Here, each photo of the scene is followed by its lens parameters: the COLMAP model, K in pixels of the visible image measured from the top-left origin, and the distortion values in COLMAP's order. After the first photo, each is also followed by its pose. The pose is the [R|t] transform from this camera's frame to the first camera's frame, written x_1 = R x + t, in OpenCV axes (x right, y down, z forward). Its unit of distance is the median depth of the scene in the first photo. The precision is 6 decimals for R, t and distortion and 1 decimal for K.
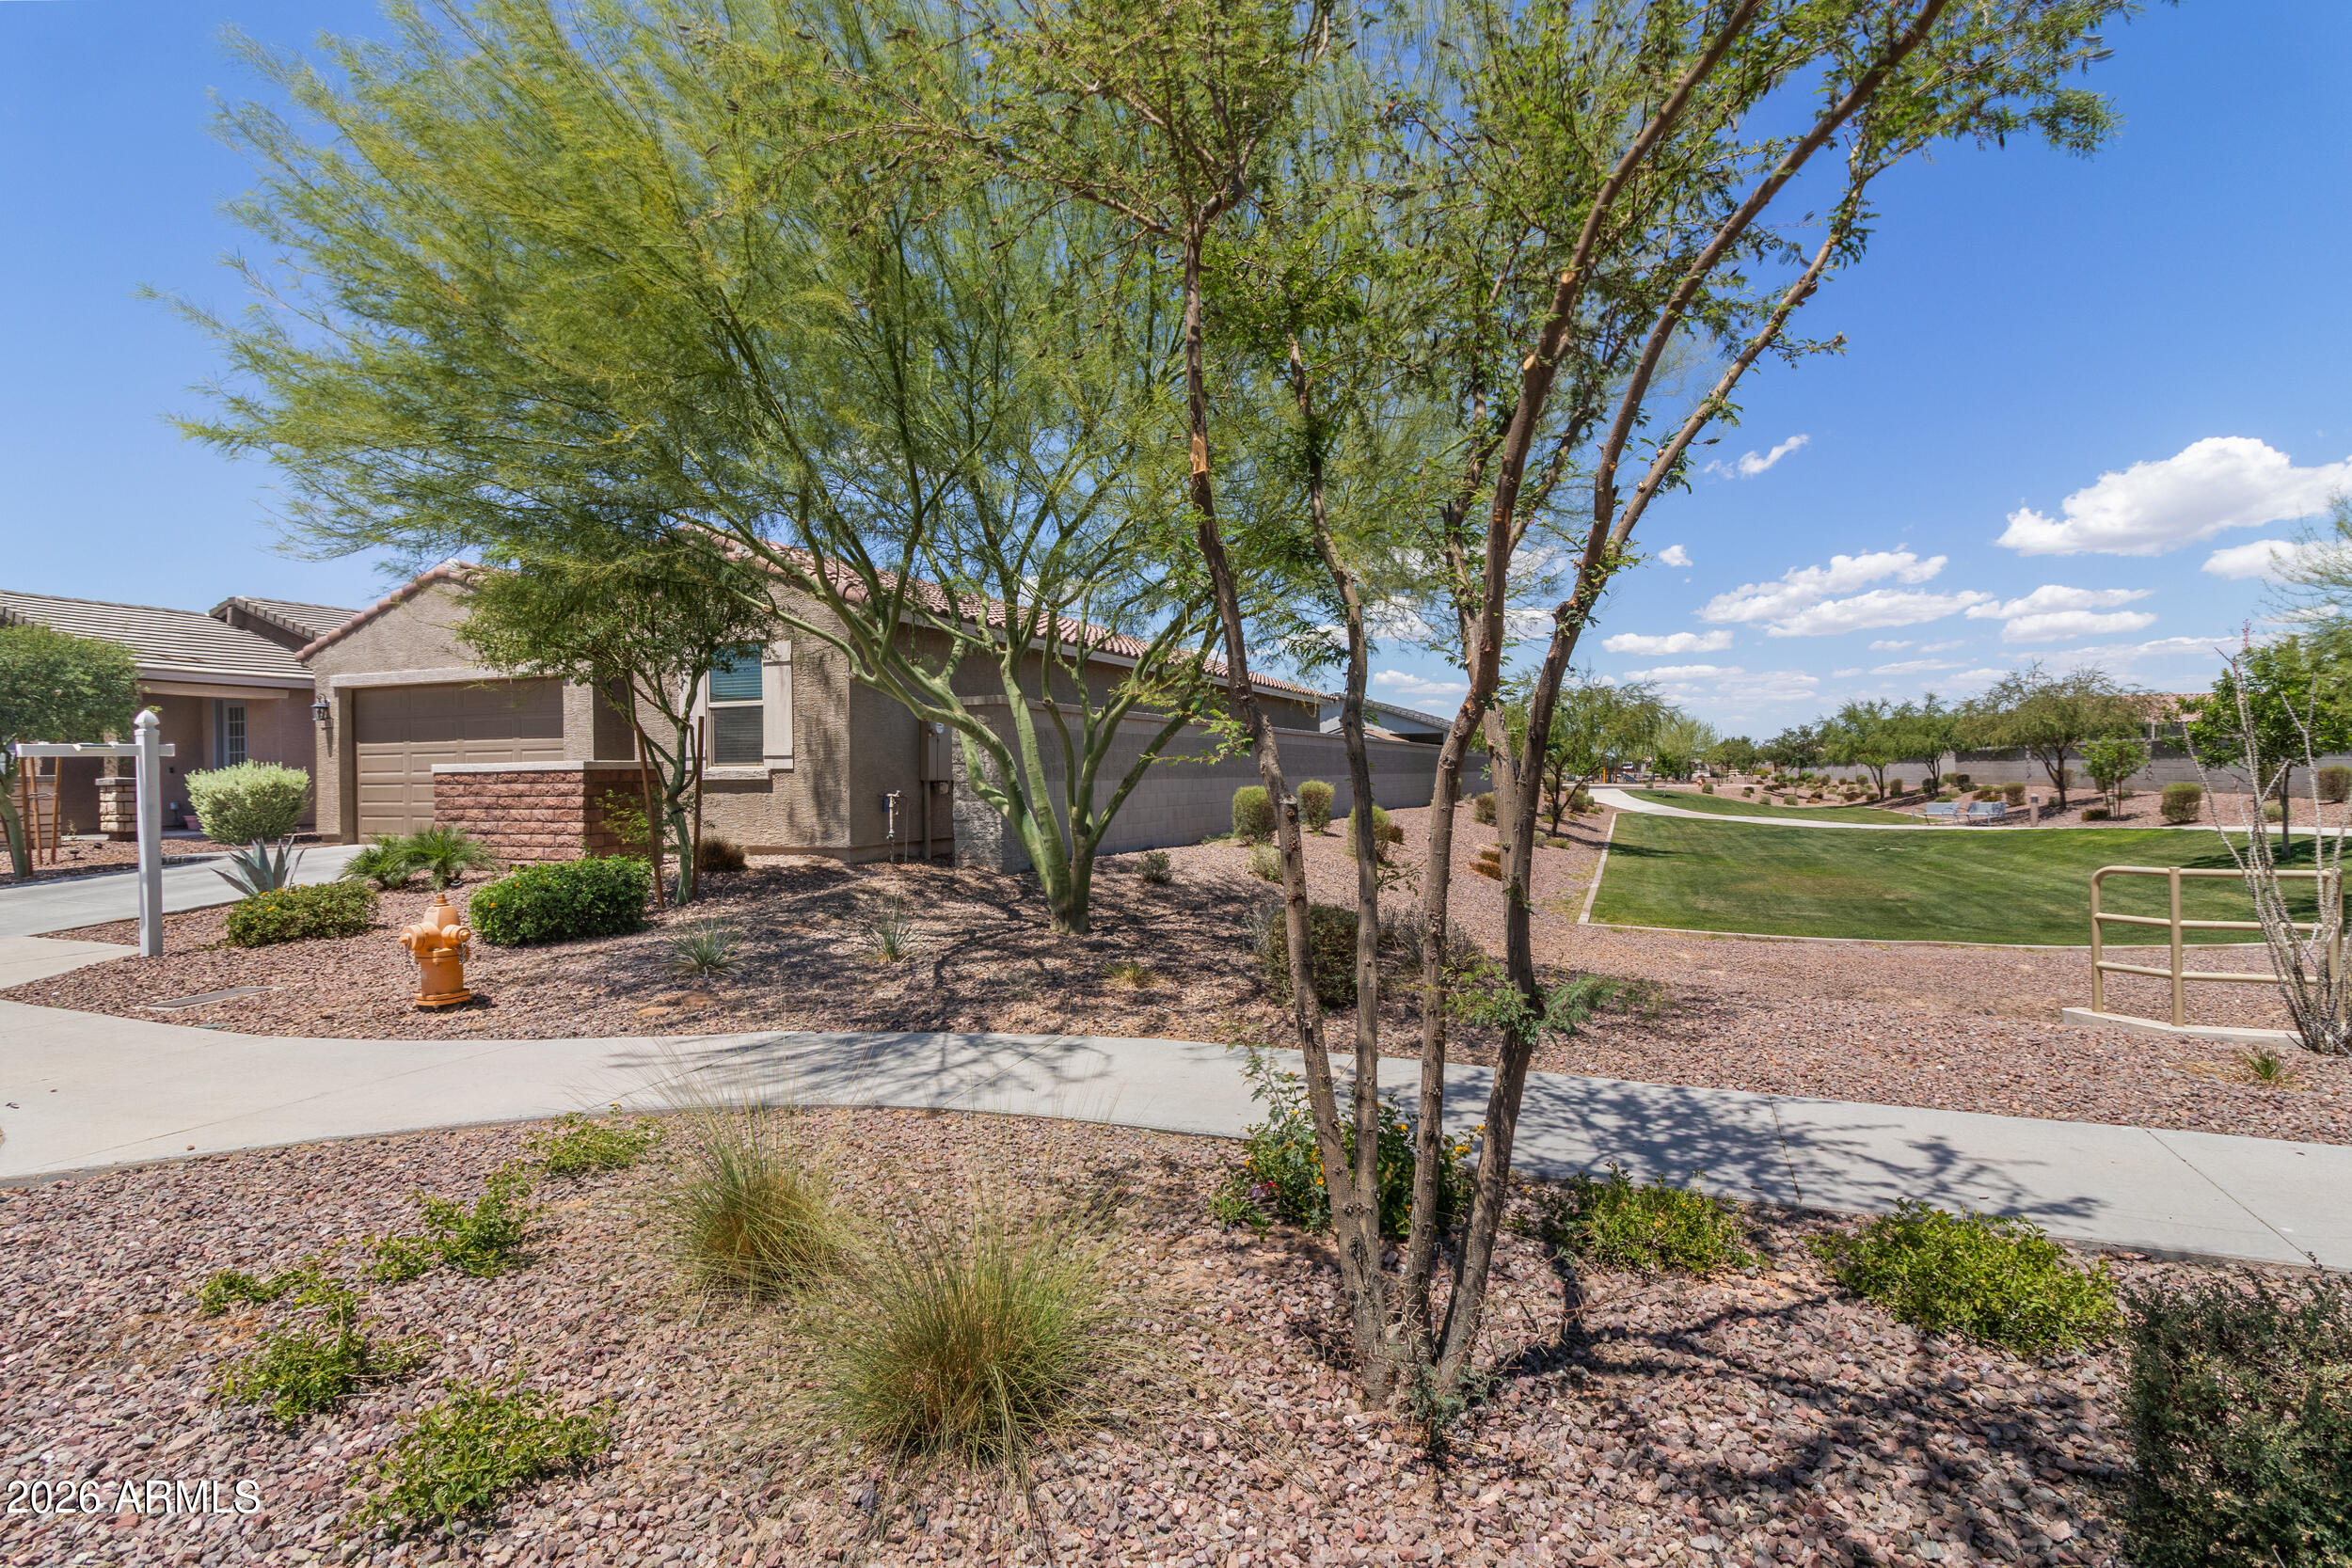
lens RADIAL K [[1121.4, 0, 1175.6], [0, 1121.4, 790.6], [0, 0, 1]] dist [-0.000912, -0.000051]
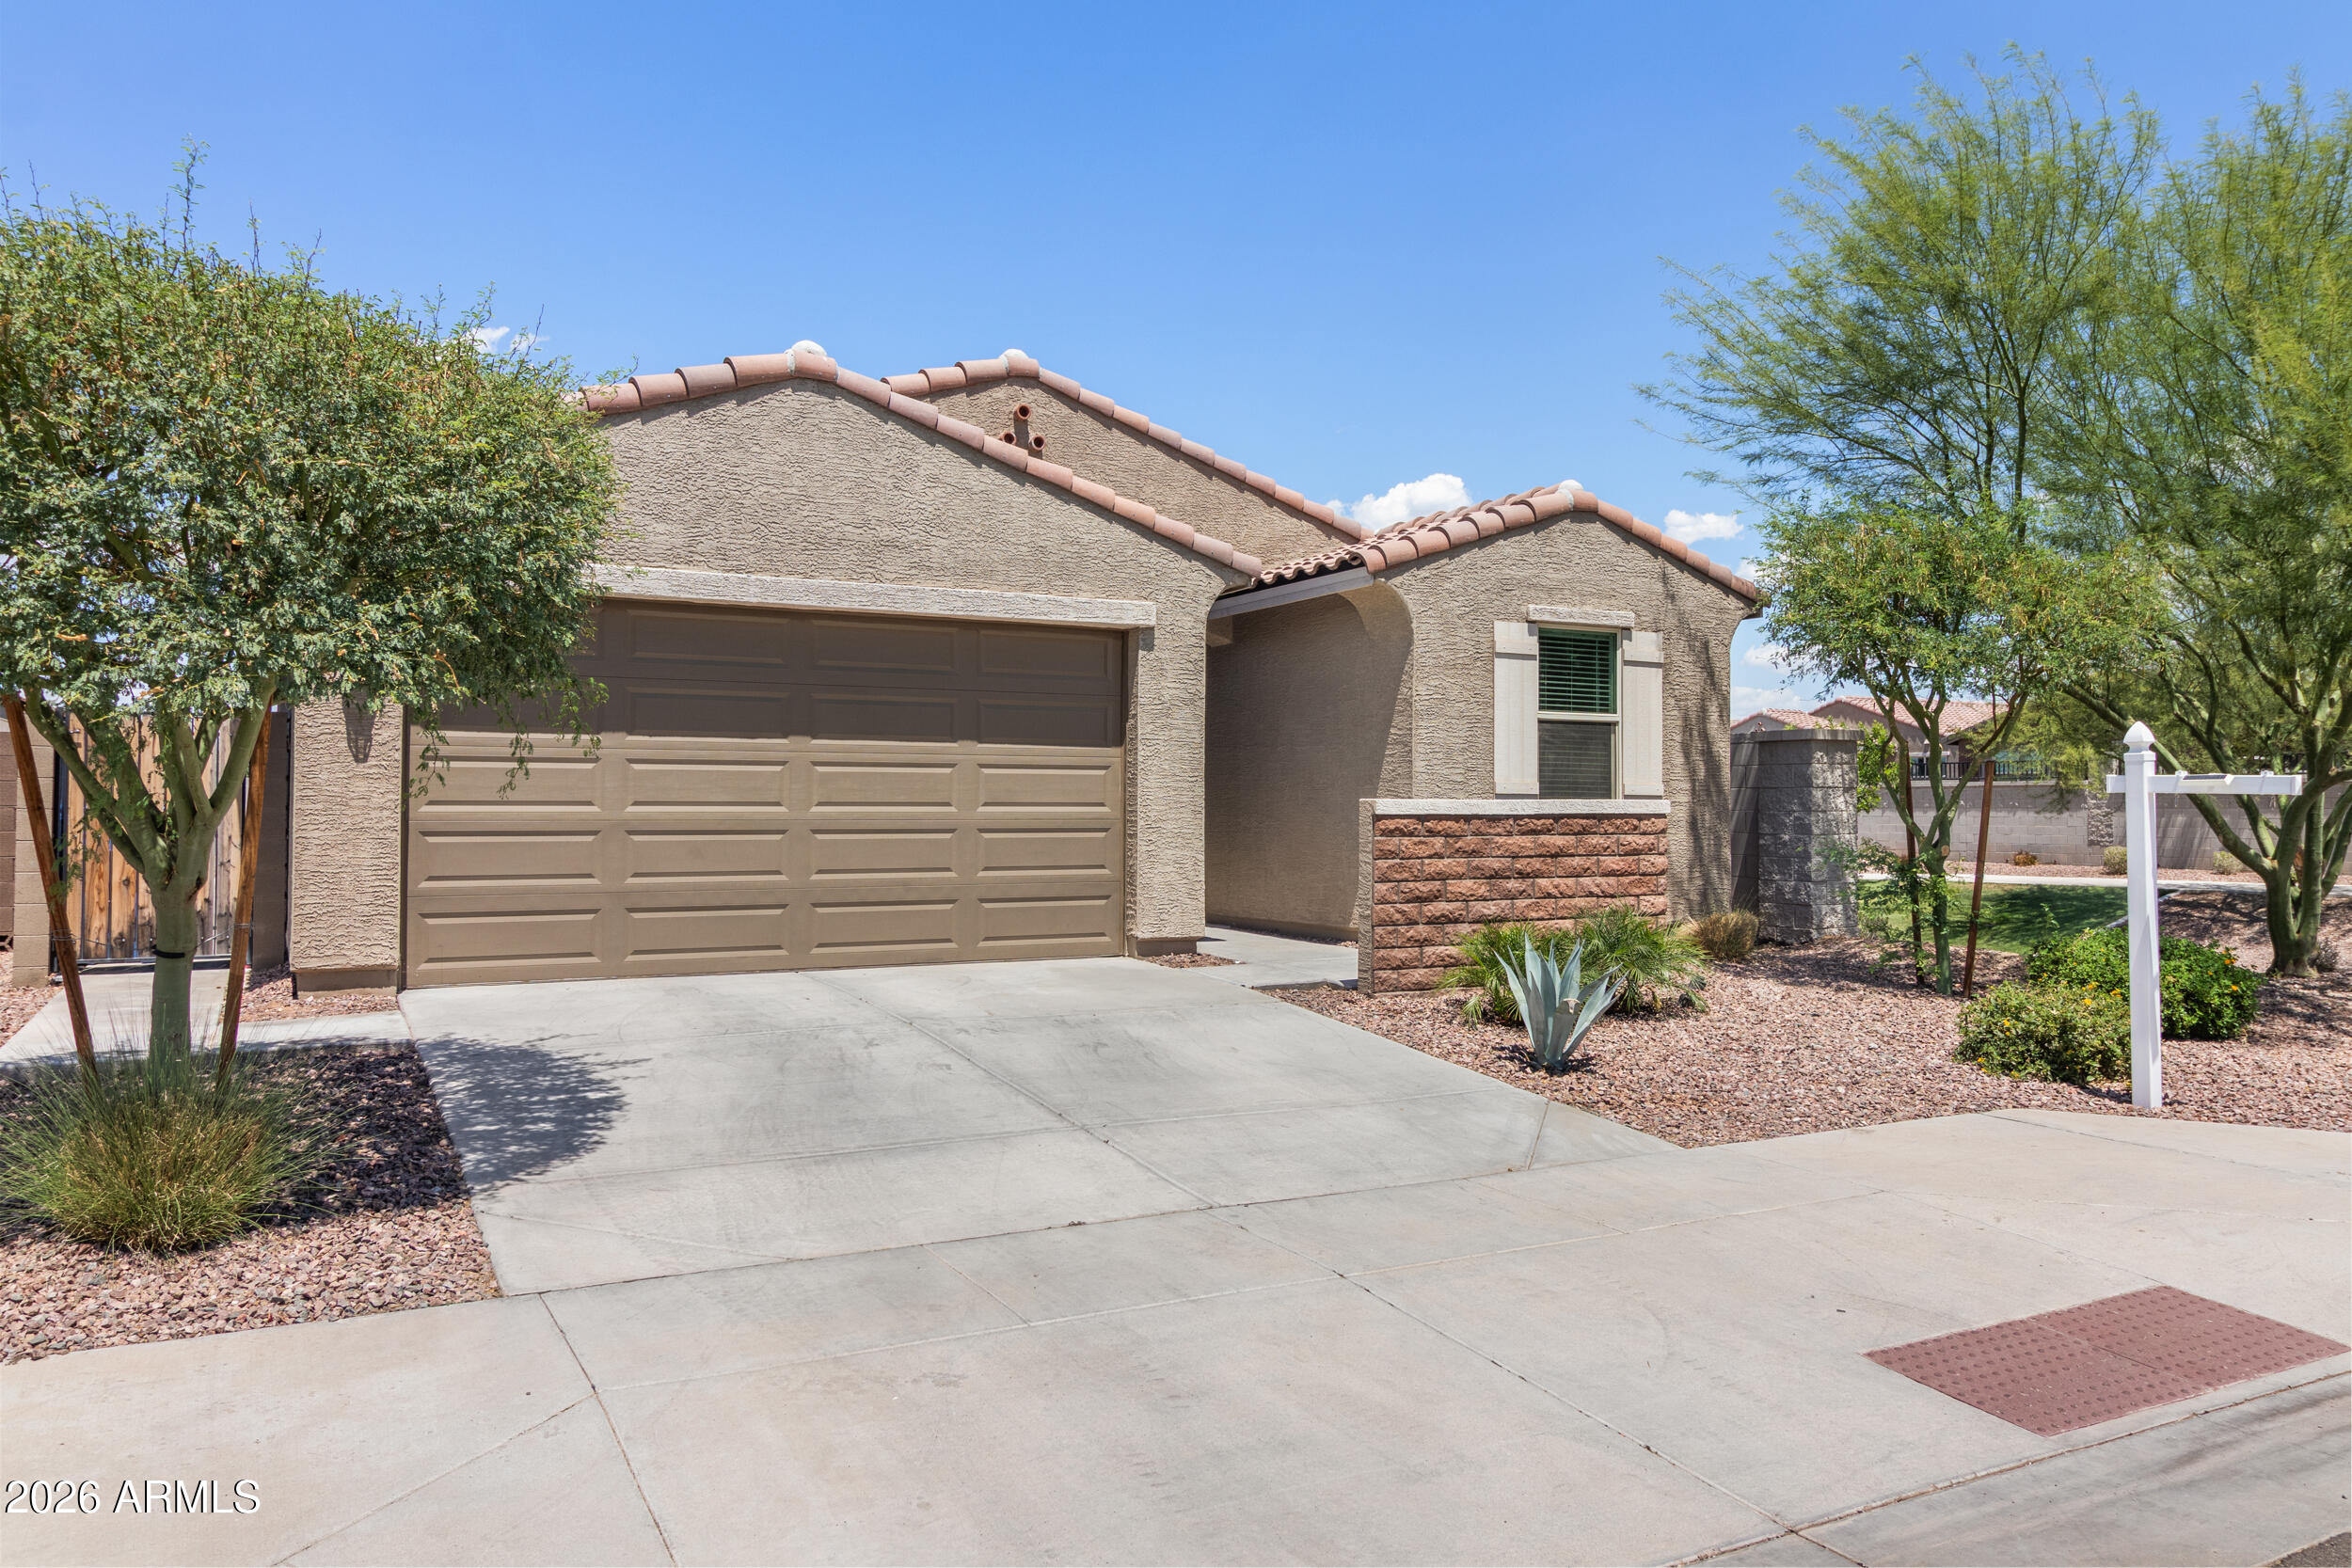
lens RADIAL K [[1695.7, 0, 1176.5], [0, 1695.7, 786.3], [0, 0, 1]] dist [-0.000489, -0.000025]
pose [[0.580722, 0.019517, 0.813868, -1.422235], [-0.005438, 0.999783, -0.020095, -0.012805], [-0.814083, 0.007243, 0.580703, 0.622466]]
